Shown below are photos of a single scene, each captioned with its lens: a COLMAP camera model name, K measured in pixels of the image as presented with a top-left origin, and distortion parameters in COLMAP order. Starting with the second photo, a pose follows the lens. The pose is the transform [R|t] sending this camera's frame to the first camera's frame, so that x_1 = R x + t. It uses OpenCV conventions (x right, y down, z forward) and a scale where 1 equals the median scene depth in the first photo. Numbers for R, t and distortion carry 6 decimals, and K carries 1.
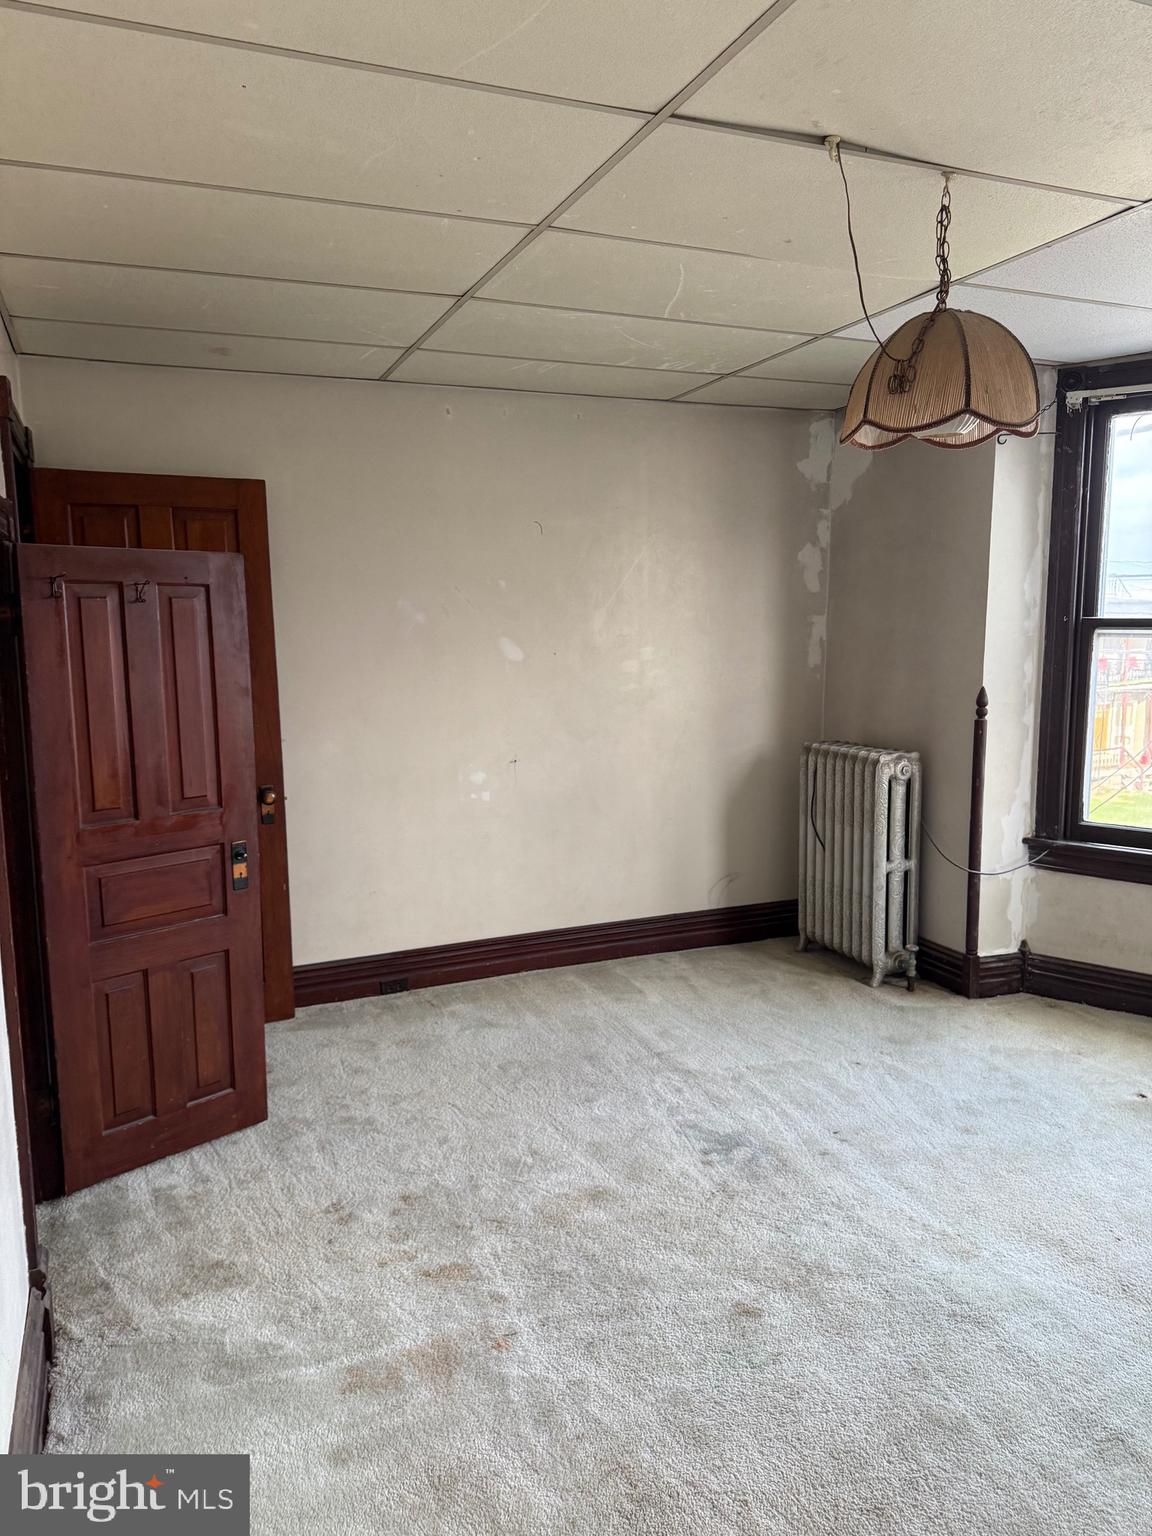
lens RADIAL K [[1096.2, 0, 583.4], [0, 1096.2, 776.8], [0, 0, 1]] dist [0.026276, -0.017461]
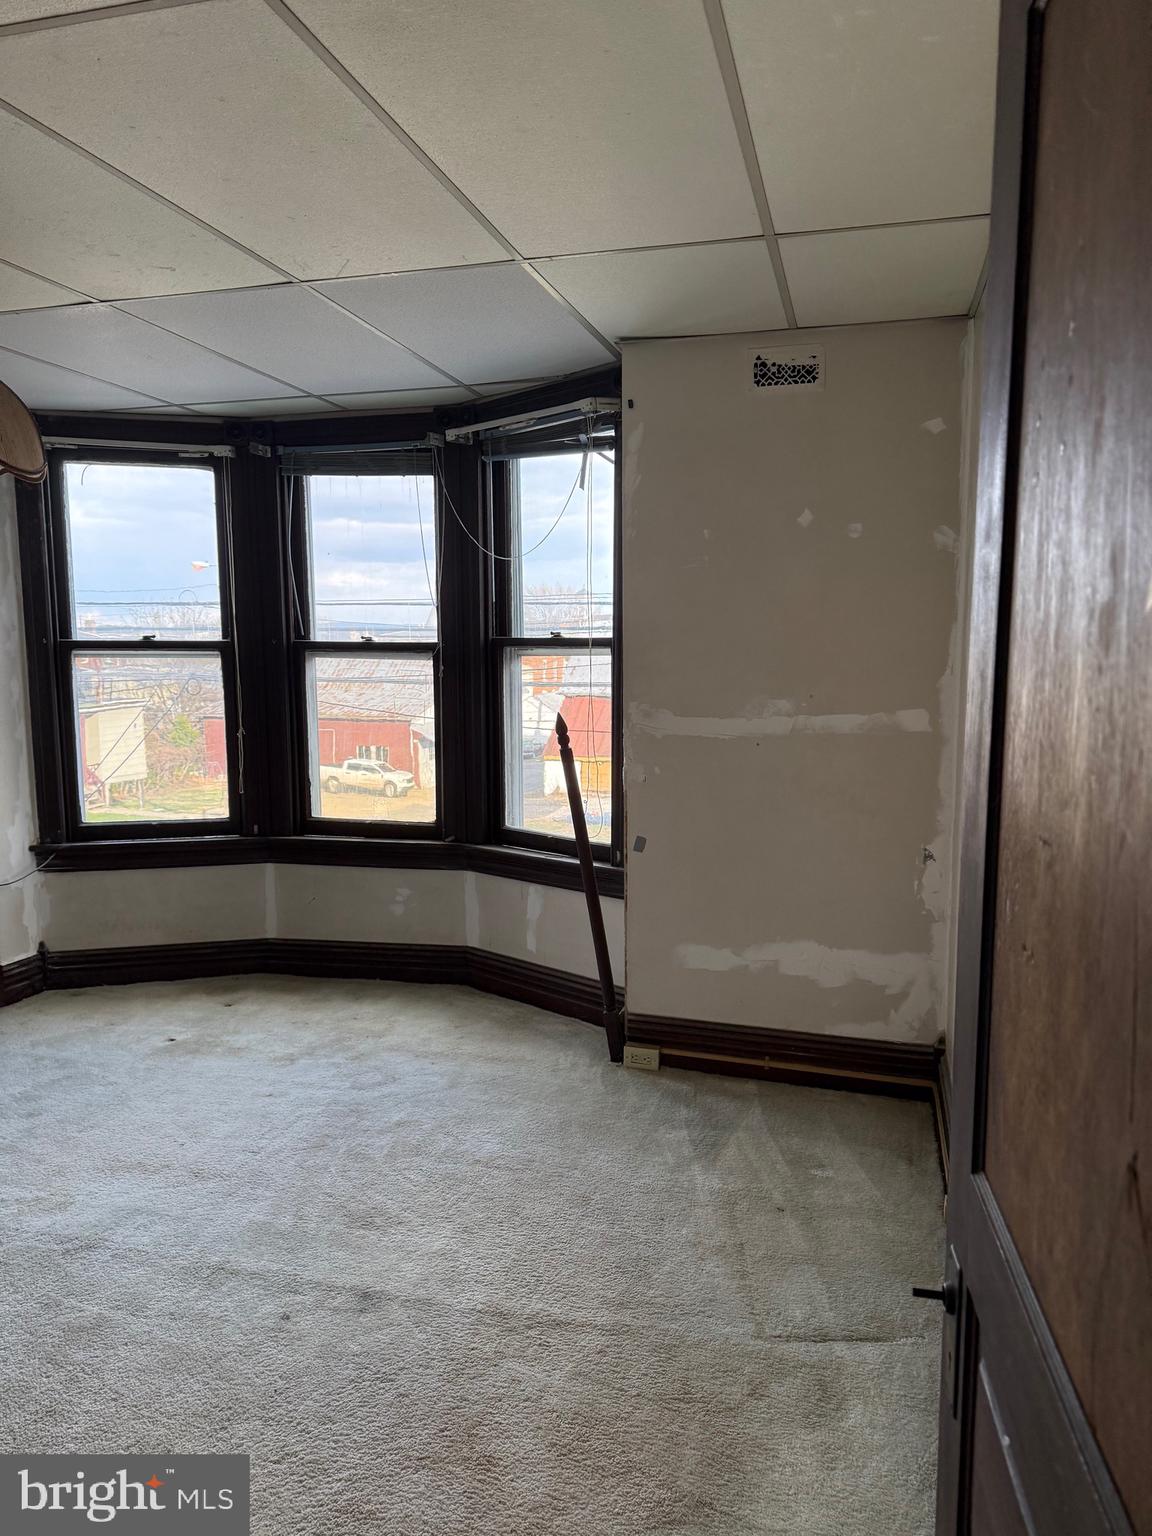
lens RADIAL K [[1096.2, 0, 576.8], [0, 1096.2, 768.5], [0, 0, 1]] dist [0.026276, -0.017461]
pose [[0.616430, -0.088222, 0.782452, -0.107154], [0.113312, 0.993300, 0.022726, 0.017853], [-0.779214, 0.074652, 0.622297, -0.084626]]
